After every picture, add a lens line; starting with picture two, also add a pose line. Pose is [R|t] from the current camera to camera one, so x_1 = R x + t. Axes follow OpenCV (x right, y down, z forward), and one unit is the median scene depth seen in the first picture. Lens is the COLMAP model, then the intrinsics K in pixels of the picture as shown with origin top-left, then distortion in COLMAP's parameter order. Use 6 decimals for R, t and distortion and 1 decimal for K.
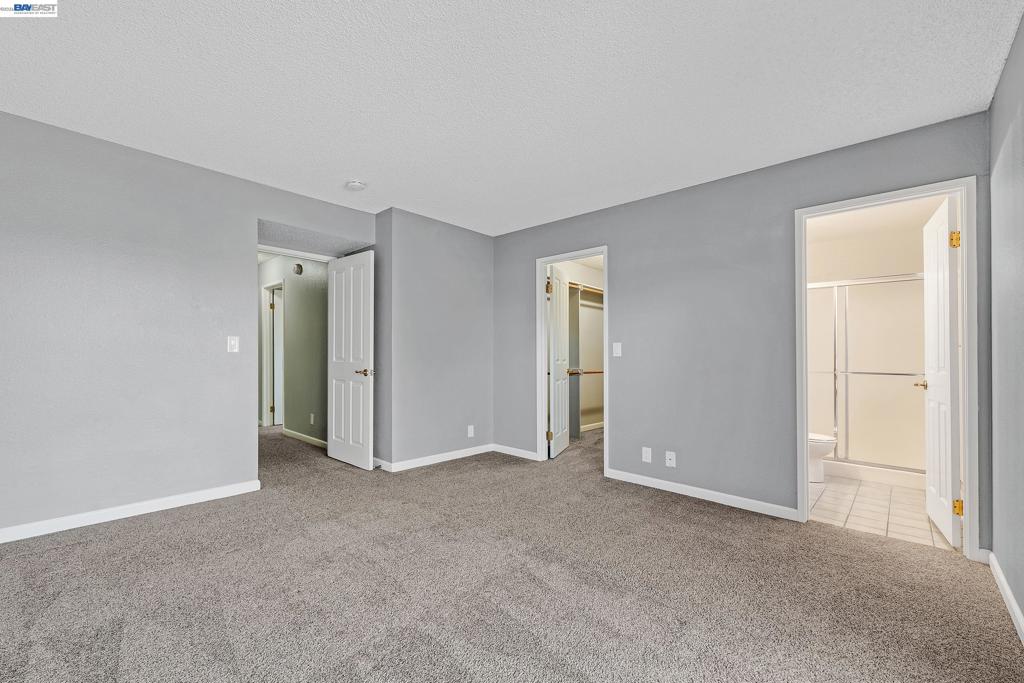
lens RADIAL K [[423.2, 0, 486.9], [0, 423.2, 354.2], [0, 0, 1]] dist [-0.000323, -0.000026]
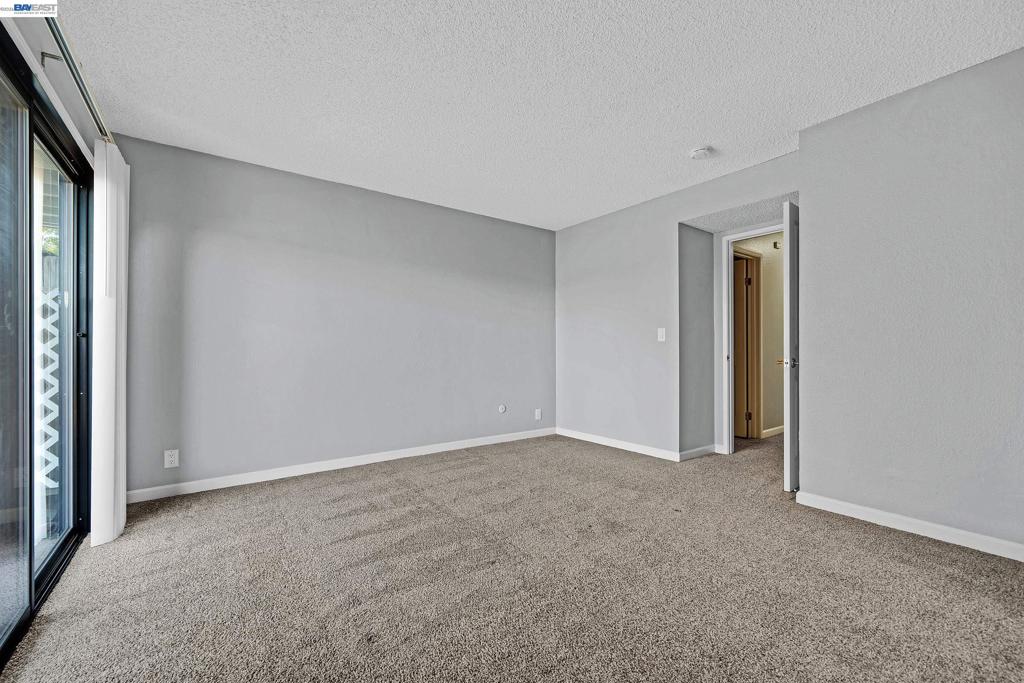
lens RADIAL K [[423.2, 0, 507.0], [0, 423.2, 347.9], [0, 0, 1]] dist [-0.000323, -0.000026]
pose [[-0.169284, -0.007630, -0.985538, 0.654349], [0.007933, 0.999927, -0.009104, 0.021857], [0.985535, -0.009359, -0.169211, 0.734475]]
